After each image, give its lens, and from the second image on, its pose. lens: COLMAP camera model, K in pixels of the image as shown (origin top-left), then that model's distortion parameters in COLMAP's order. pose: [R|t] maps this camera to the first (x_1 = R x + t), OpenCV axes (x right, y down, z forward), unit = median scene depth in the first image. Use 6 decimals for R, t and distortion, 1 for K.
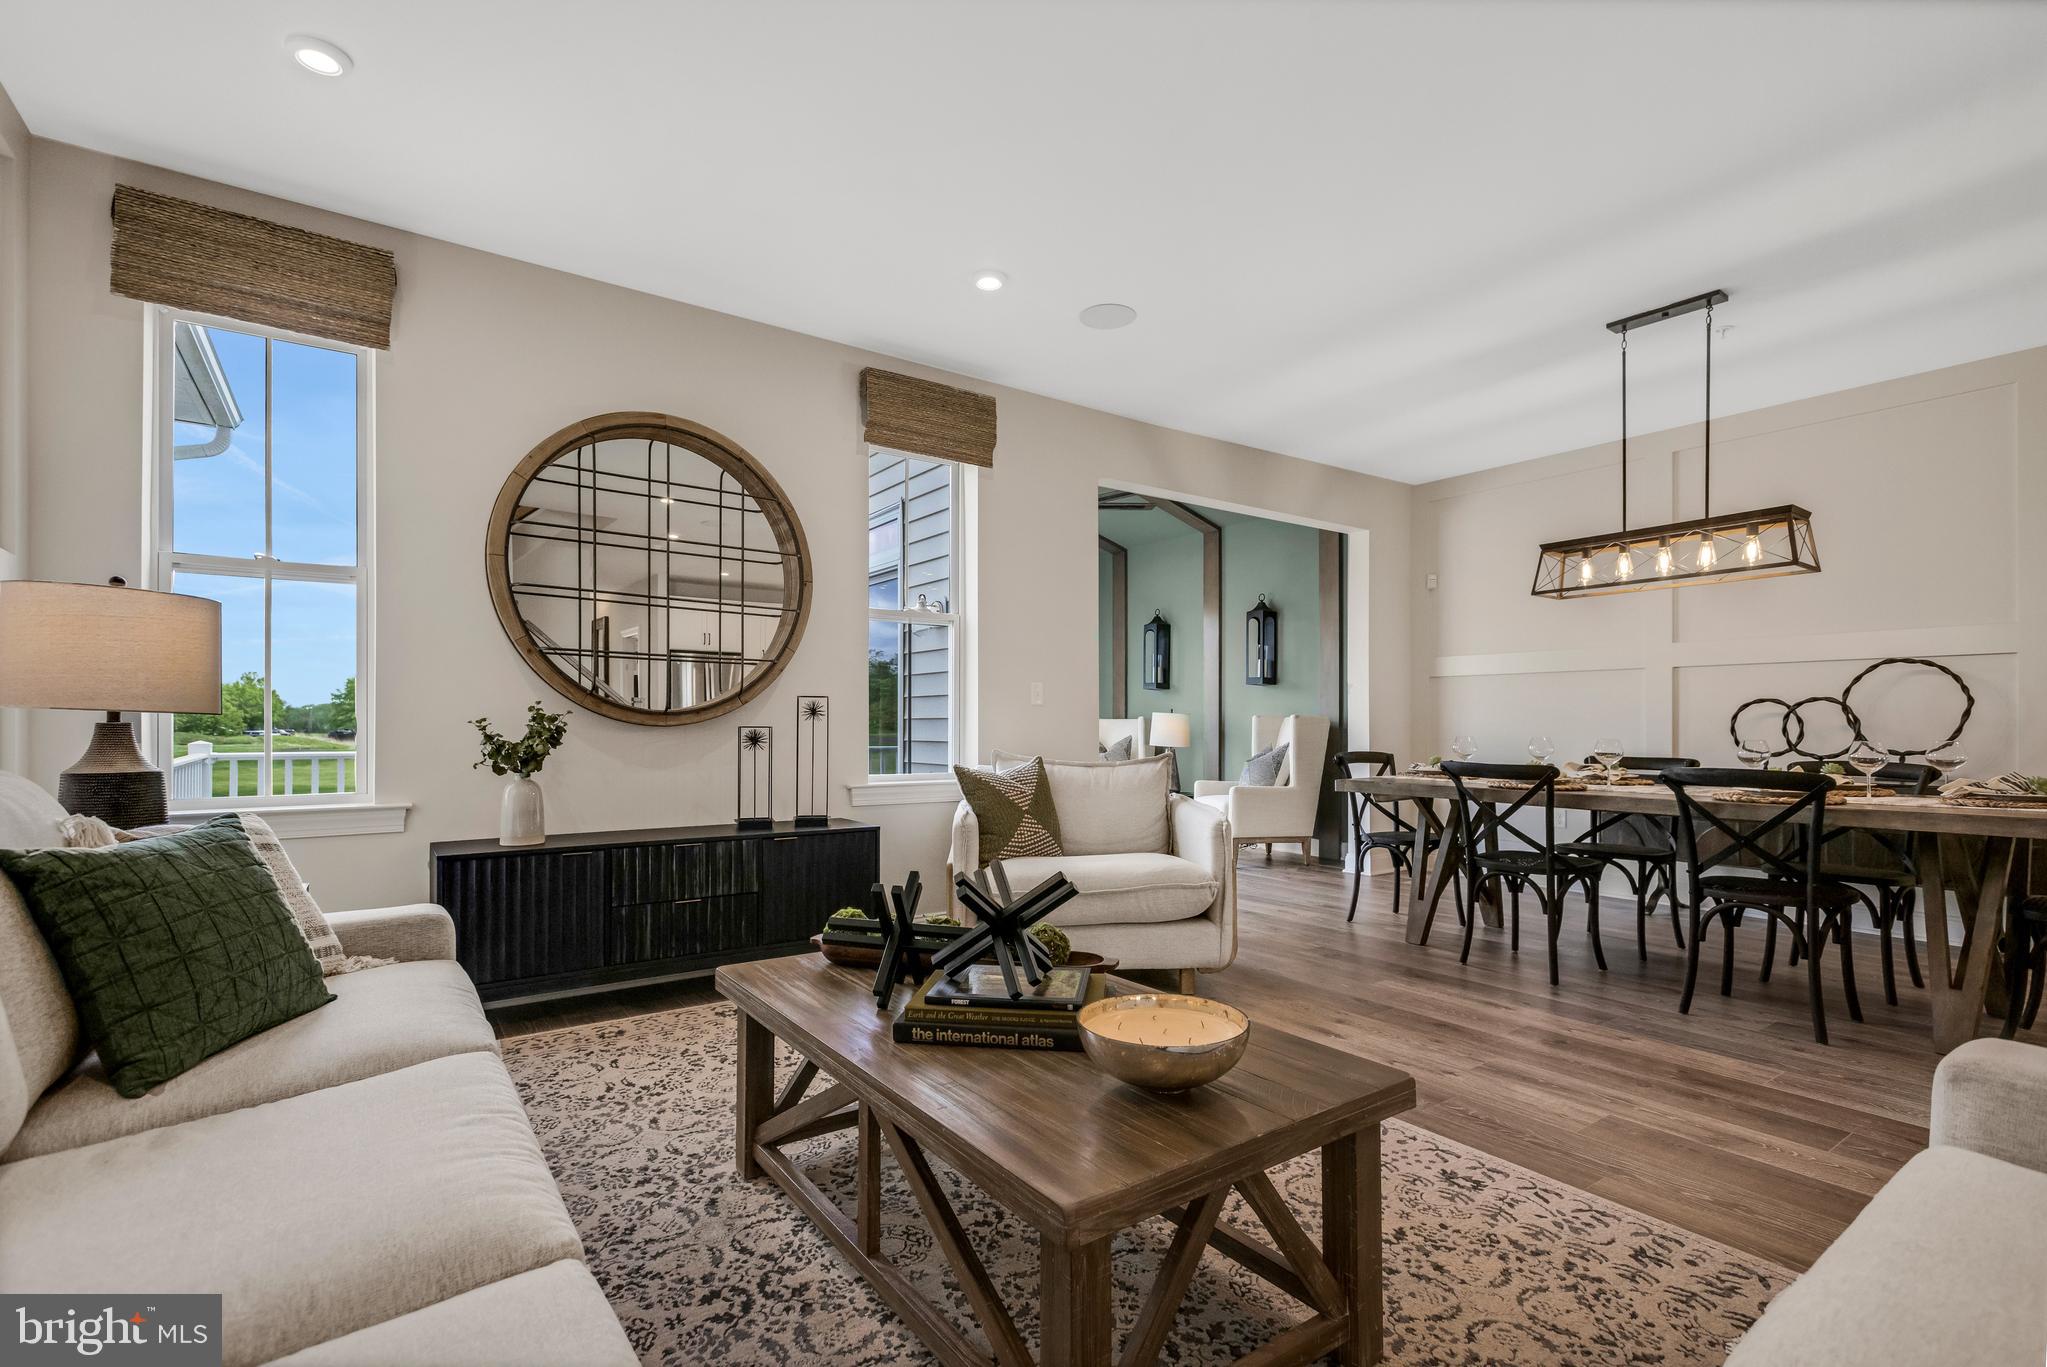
lens RADIAL K [[939.4, 0, 1038.7], [0, 939.4, 713.3], [0, 0, 1]] dist [0.003223, 0.000266]
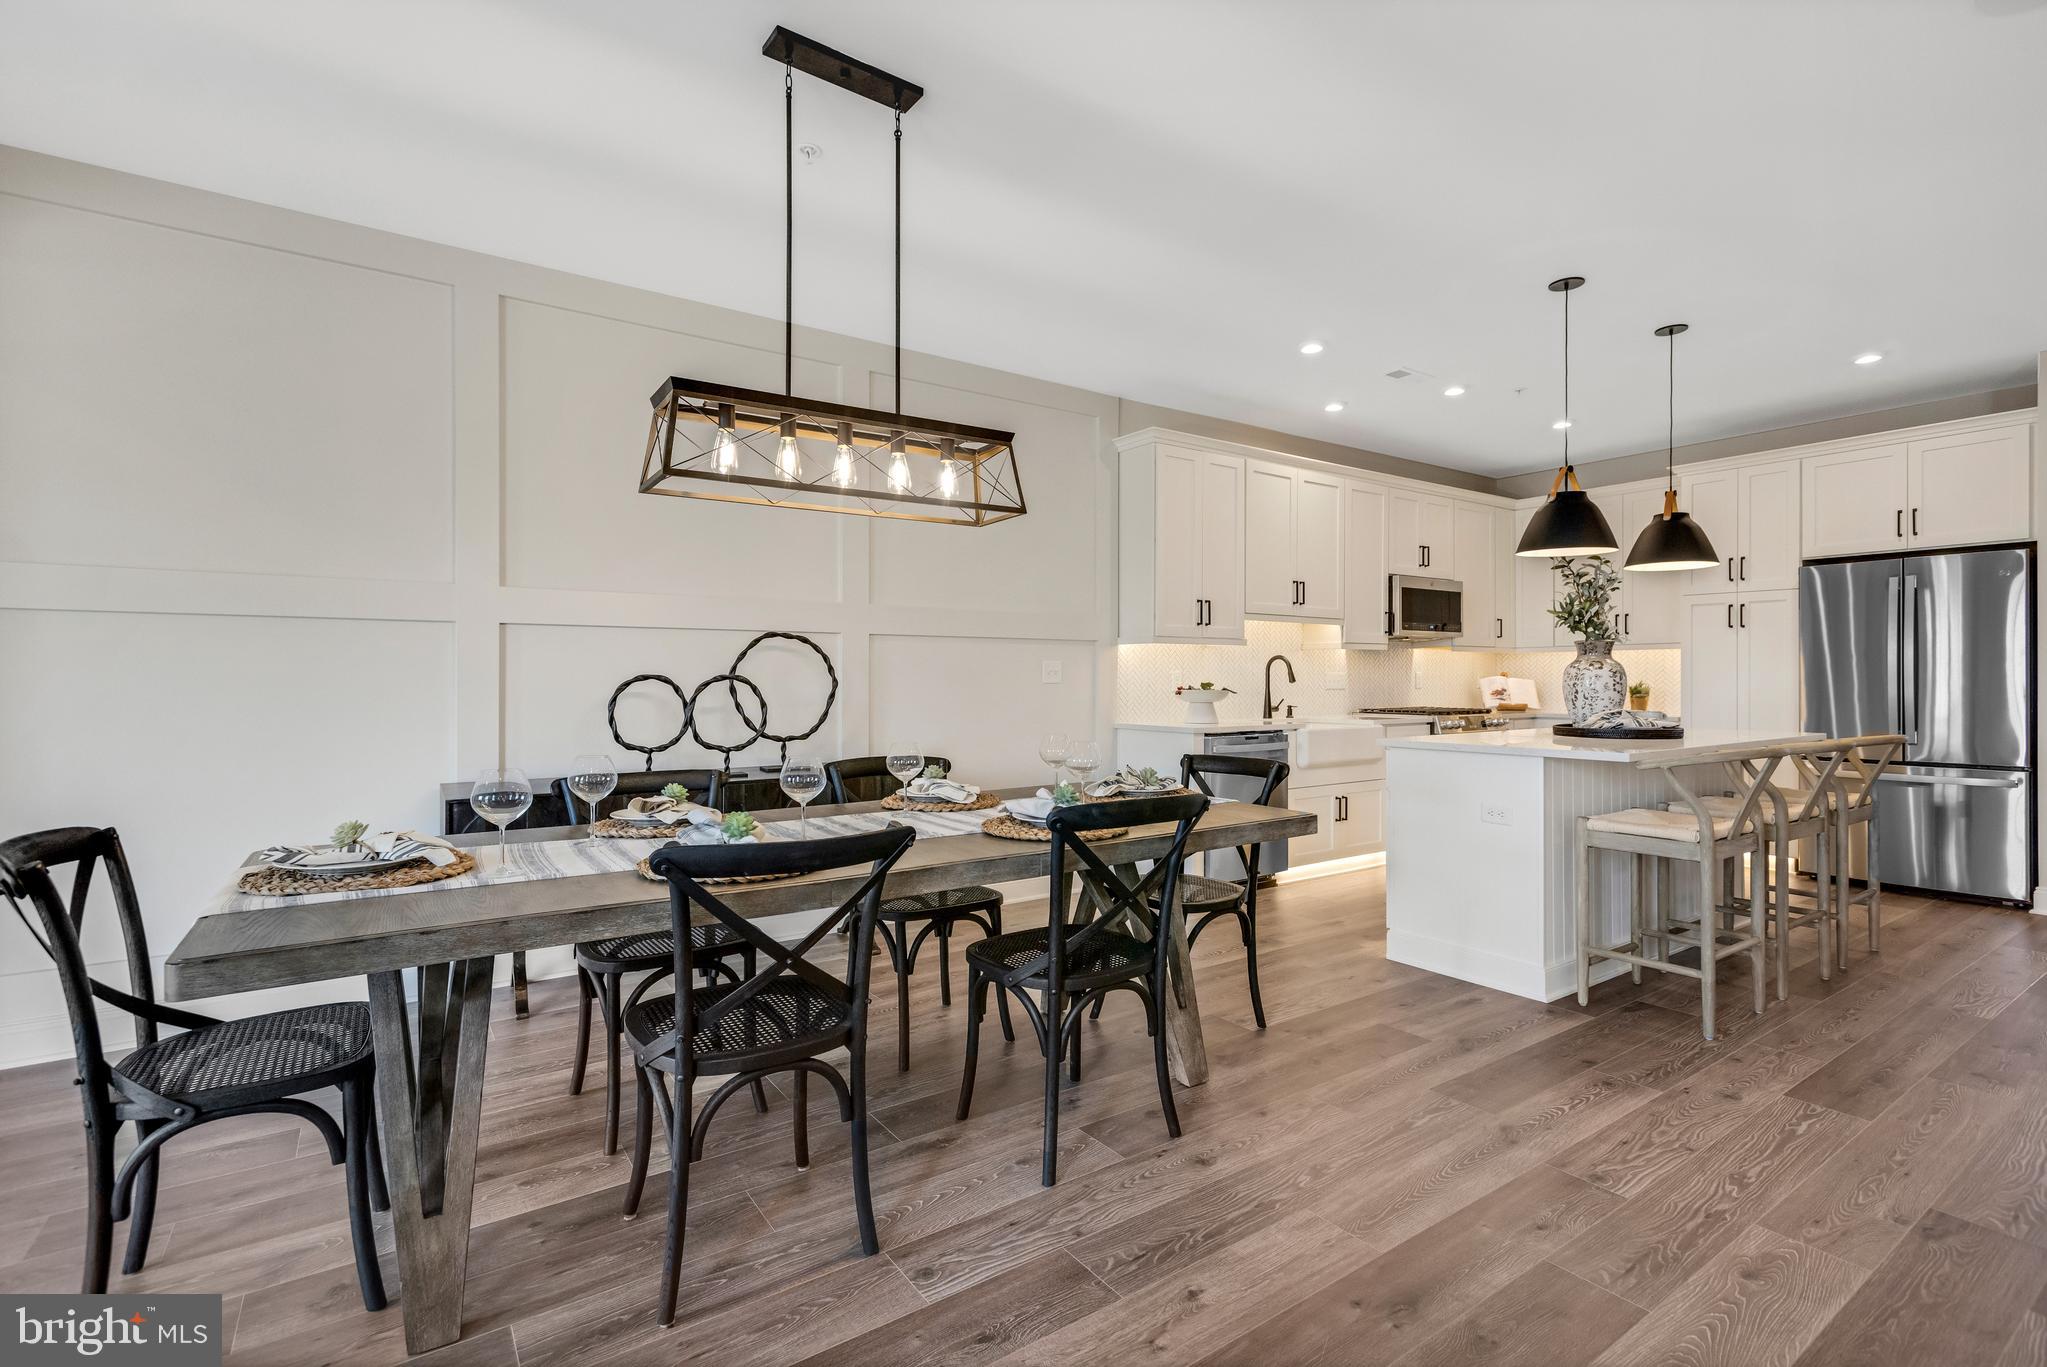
lens RADIAL K [[939.4, 0, 1015.5], [0, 939.4, 679.0], [0, 0, 1]] dist [0.003223, 0.000266]
pose [[0.026255, 0.001049, 0.999655, 0.042579], [-0.007281, 0.999973, -0.000858, -0.019468], [-0.999629, -0.007256, 0.026262, 0.873537]]
